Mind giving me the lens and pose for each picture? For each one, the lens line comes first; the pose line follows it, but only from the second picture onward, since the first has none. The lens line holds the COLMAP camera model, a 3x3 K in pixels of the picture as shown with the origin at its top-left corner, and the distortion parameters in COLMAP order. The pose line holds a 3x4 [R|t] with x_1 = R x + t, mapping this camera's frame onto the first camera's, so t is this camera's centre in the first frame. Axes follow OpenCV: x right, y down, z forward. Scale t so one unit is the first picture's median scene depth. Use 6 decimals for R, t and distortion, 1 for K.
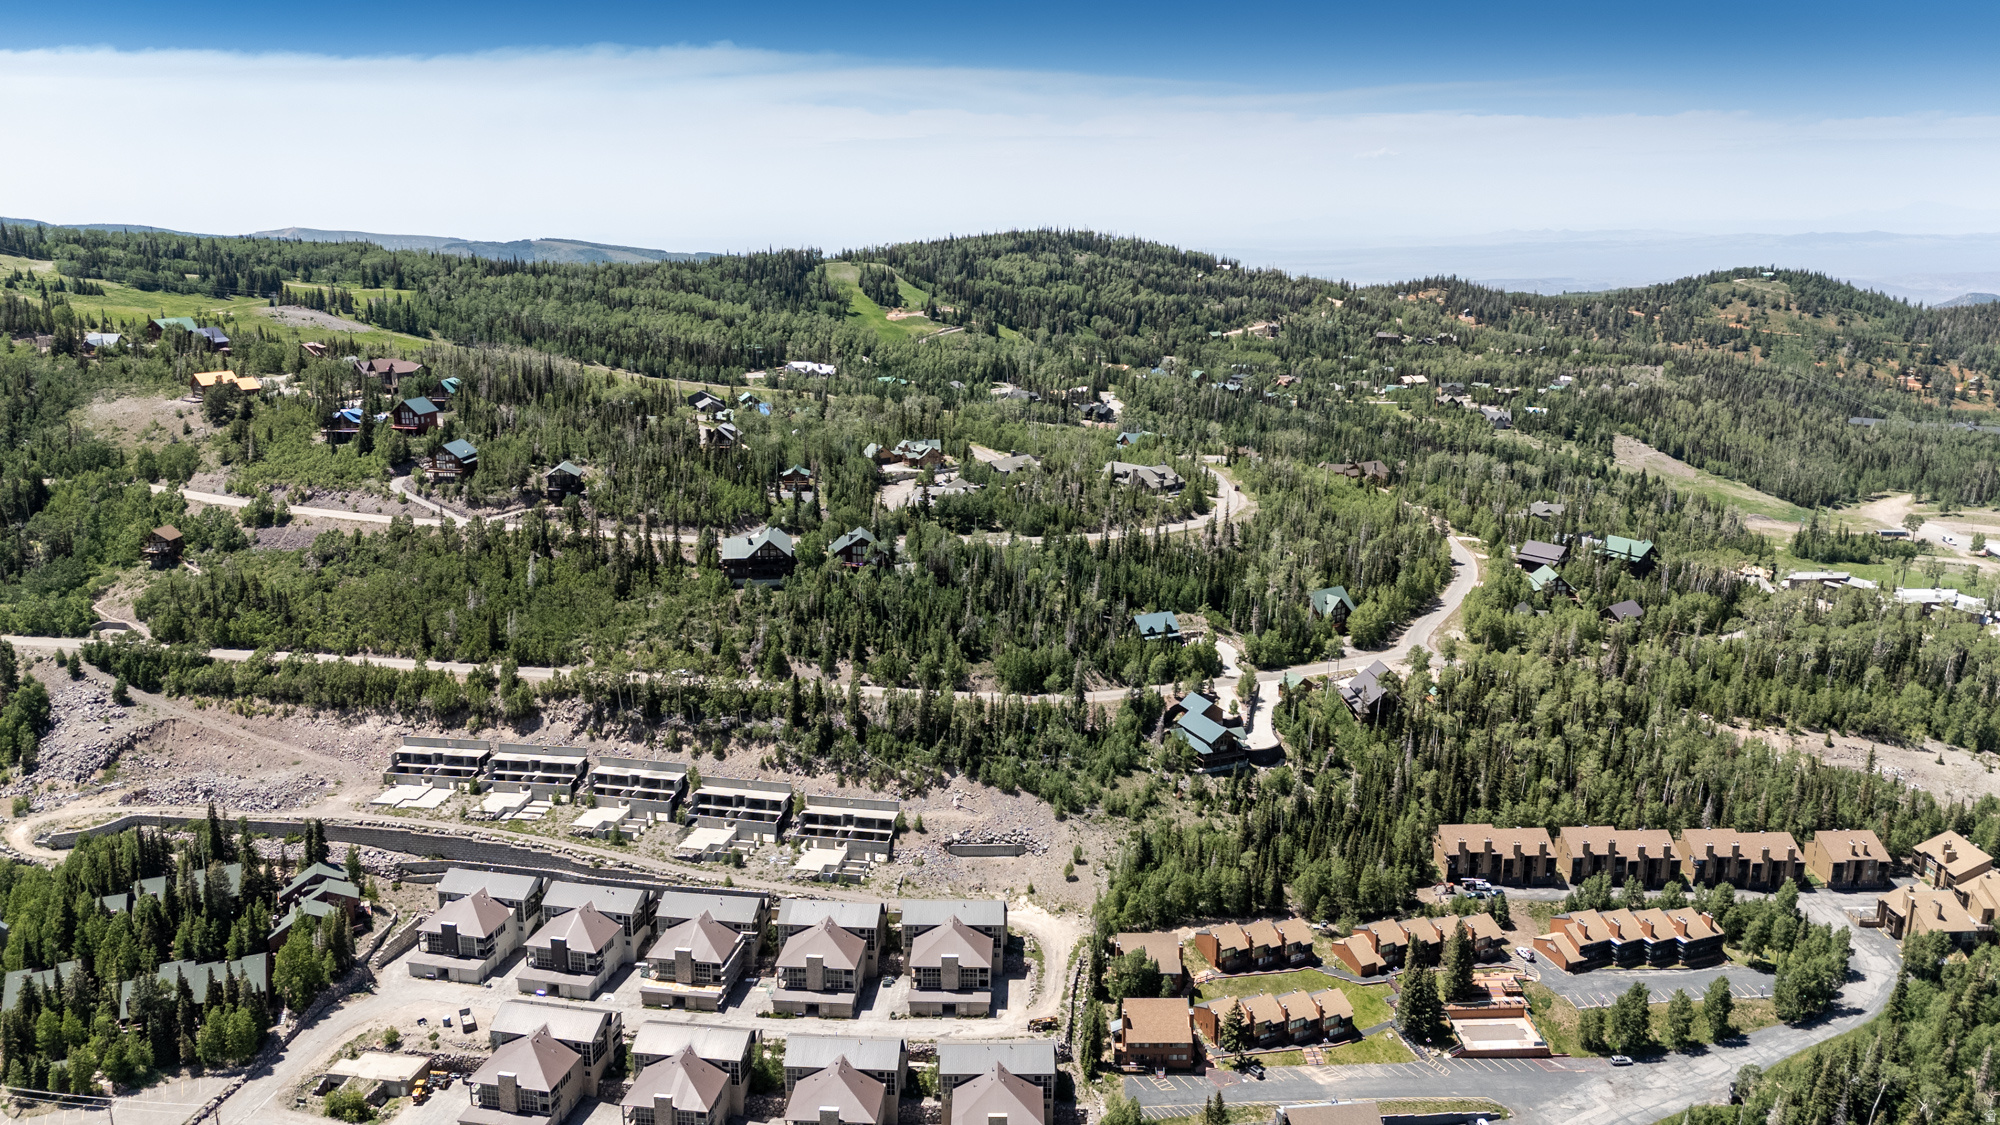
lens RADIAL K [[1463.0, 0, 1007.2], [0, 1463.0, 558.2], [0, 0, 1]] dist [0.110107, -0.122717]
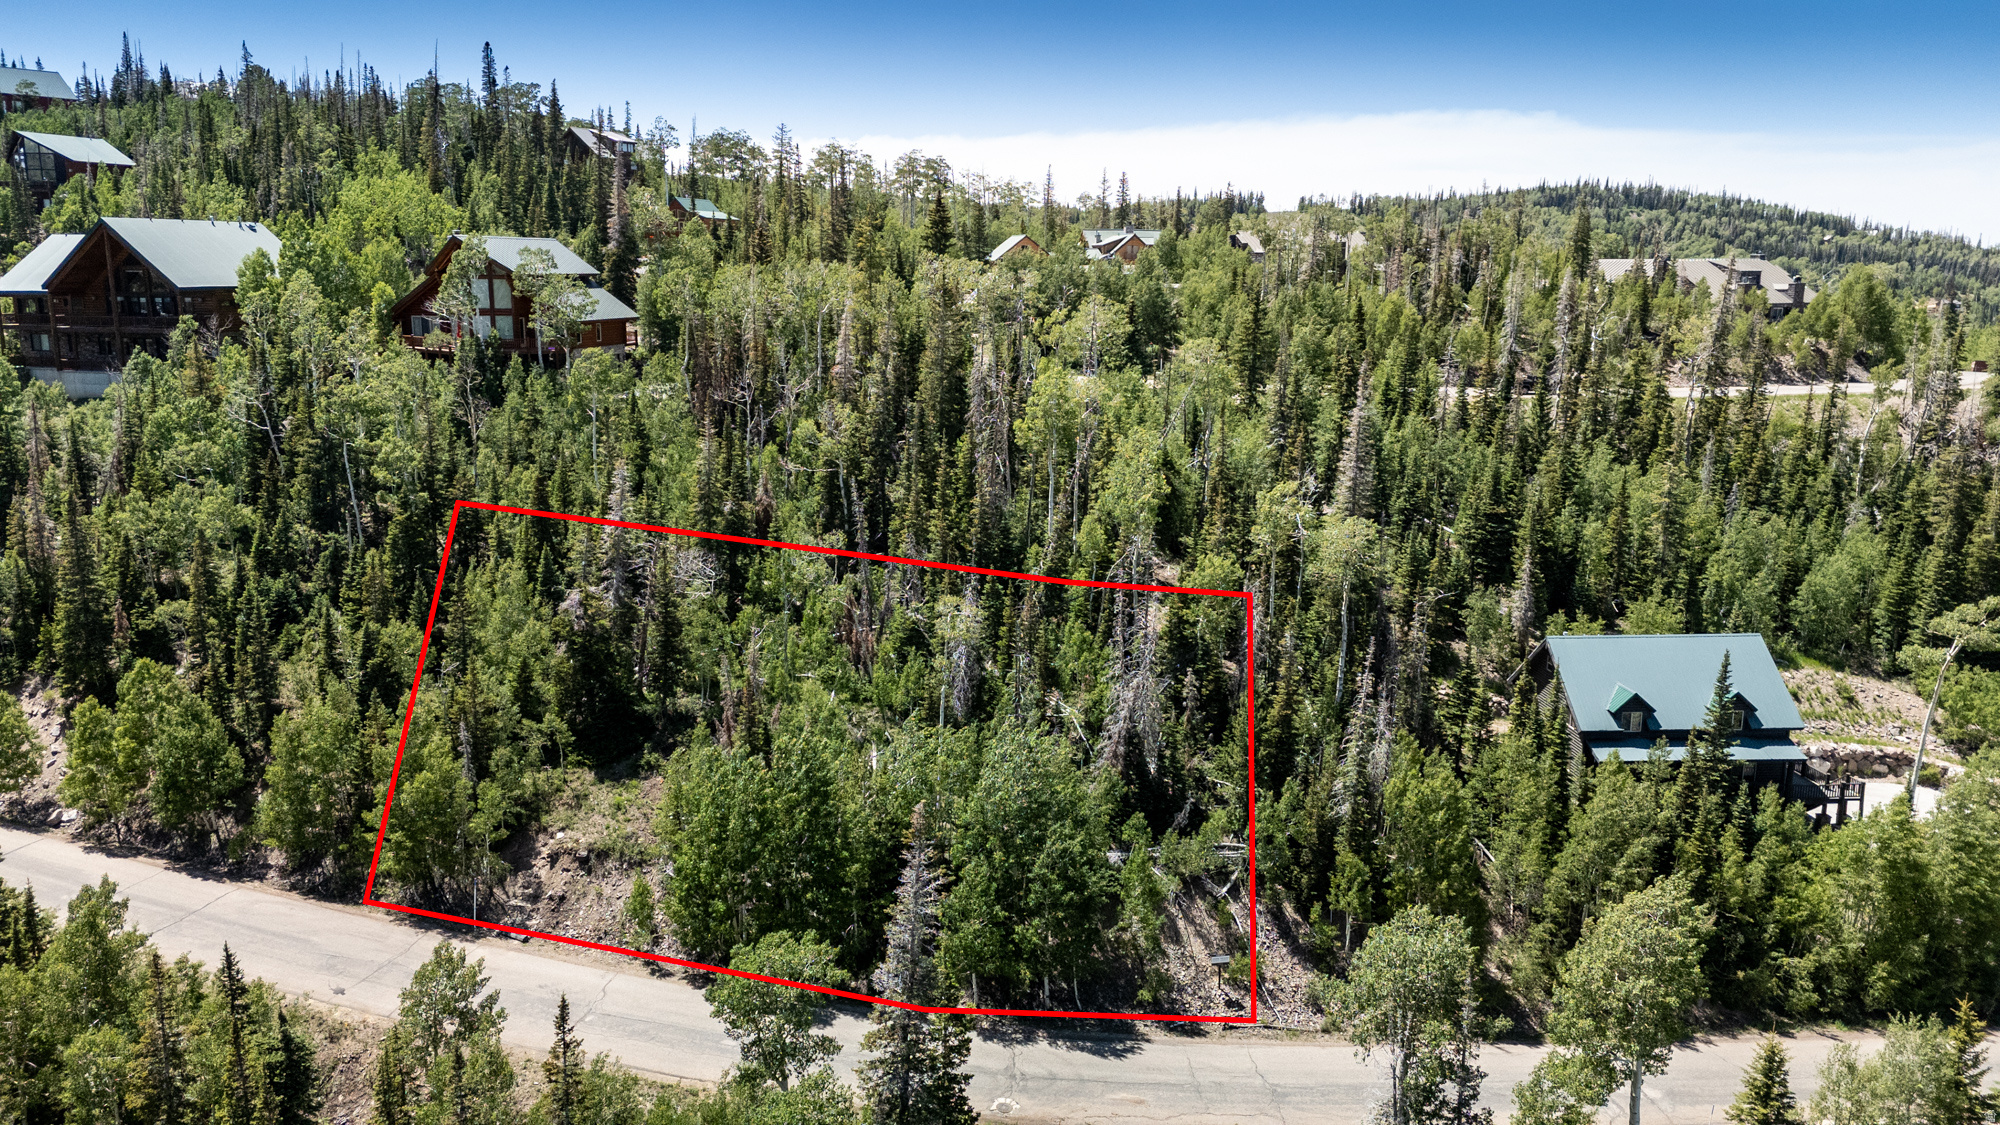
lens RADIAL K [[1463.0, 0, 1007.2], [0, 1463.0, 558.2], [0, 0, 1]] dist [0.110107, -0.122717]
pose [[0.935854, 0.071973, -0.344960, 0.087275], [-0.088182, 0.995606, -0.031510, 0.041990], [0.341176, 0.059908, 0.938088, 0.789204]]
